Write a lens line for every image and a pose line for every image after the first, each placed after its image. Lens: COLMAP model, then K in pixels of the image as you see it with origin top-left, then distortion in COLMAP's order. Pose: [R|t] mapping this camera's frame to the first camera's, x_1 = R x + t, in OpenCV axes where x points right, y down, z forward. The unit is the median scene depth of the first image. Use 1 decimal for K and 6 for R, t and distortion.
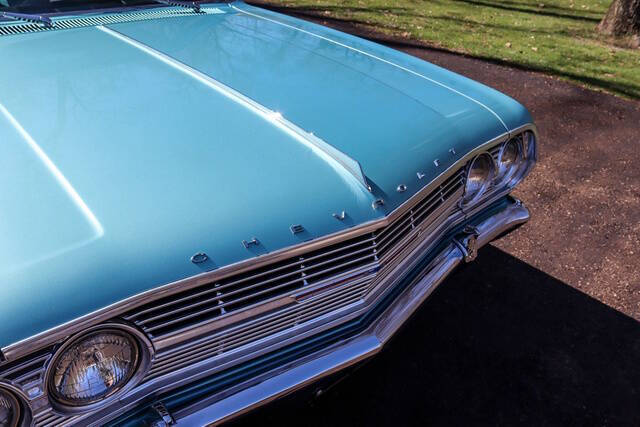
lens RADIAL K [[522.0, 0, 320.0], [0, 522.0, 213.5], [0, 0, 1]] dist [-0.165550, 0.146551]
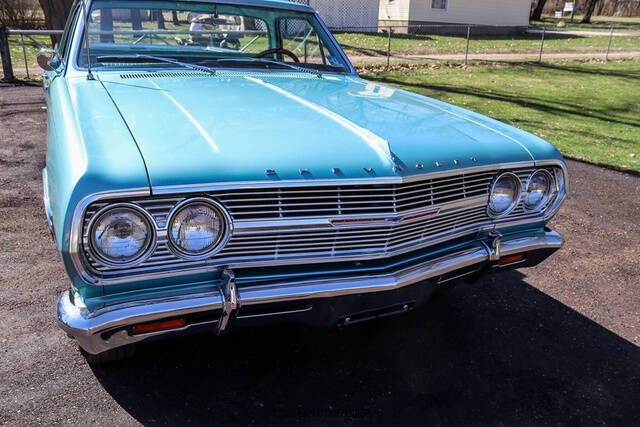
lens RADIAL K [[522.0, 0, 320.0], [0, 522.0, 213.5], [0, 0, 1]] dist [-0.165550, 0.146551]
pose [[0.961484, 0.101069, -0.255606, 0.260176], [-0.152171, 0.970155, -0.188796, 0.371633], [0.228896, 0.220421, 0.948167, -0.364603]]
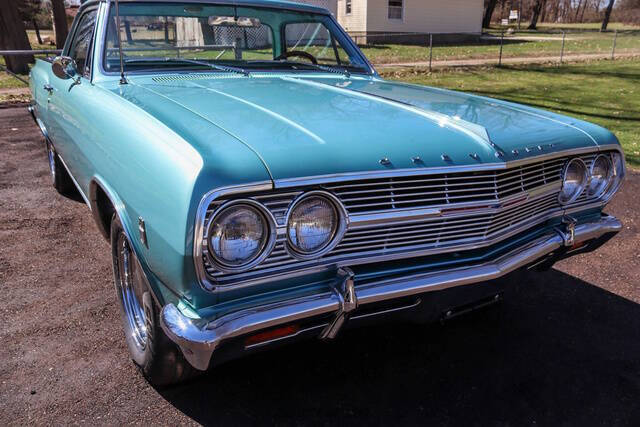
lens RADIAL K [[522.0, 0, 320.0], [0, 522.0, 213.5], [0, 0, 1]] dist [-0.165550, 0.146551]
pose [[0.982115, 0.040341, -0.183910, -0.097604], [-0.081680, 0.971365, -0.223111, 0.448947], [0.169644, 0.234142, 0.957287, -0.364432]]
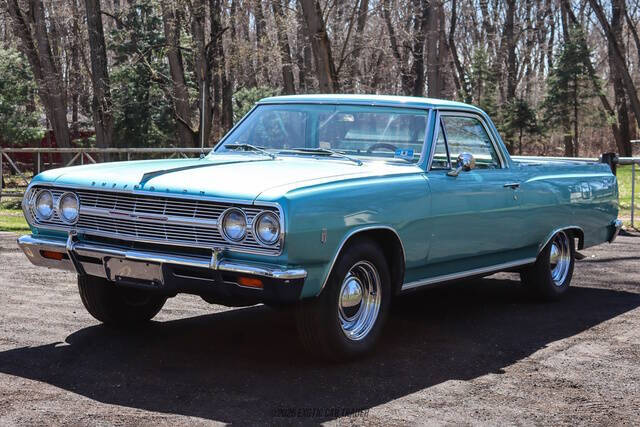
lens RADIAL K [[1102.4, 0, 320.0], [0, 1102.4, 213.5], [0, 0, 1]] dist [-0.043537, -0.000286]
pose [[0.250240, 0.034166, -0.967581, 5.054292], [-0.516688, 0.849880, -0.103618, 0.171368], [0.818788, 0.525867, 0.230328, 0.504915]]
